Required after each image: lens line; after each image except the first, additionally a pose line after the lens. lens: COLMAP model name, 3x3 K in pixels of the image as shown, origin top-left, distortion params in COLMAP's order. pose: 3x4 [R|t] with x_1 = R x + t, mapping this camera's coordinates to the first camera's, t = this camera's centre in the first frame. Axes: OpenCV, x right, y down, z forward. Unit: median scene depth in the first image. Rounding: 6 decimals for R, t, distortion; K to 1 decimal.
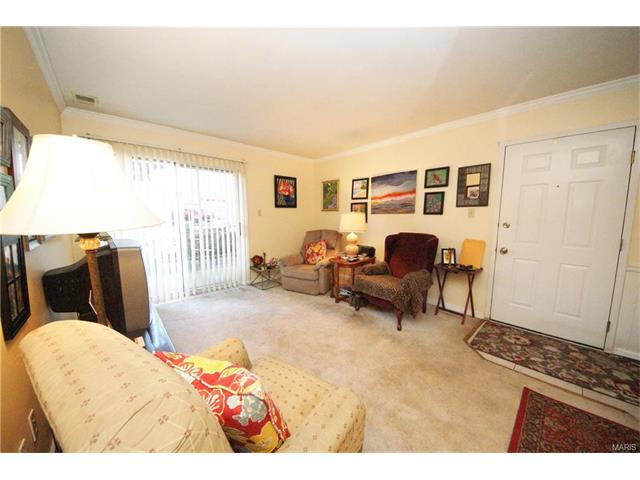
lens RADIAL K [[227.1, 0, 318.5], [0, 227.1, 243.3], [0, 0, 1]] dist [0.001533, -0.008891]
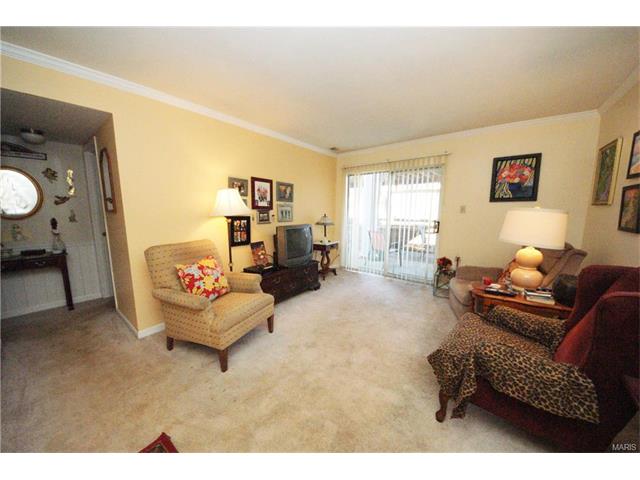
lens RADIAL K [[227.1, 0, 318.5], [0, 227.1, 243.3], [0, 0, 1]] dist [0.001533, -0.008891]
pose [[0.160495, 0.142294, -0.976726, 0.464671], [-0.115453, 0.985467, 0.124597, -0.050471], [0.980261, 0.092769, 0.174591, 0.324684]]
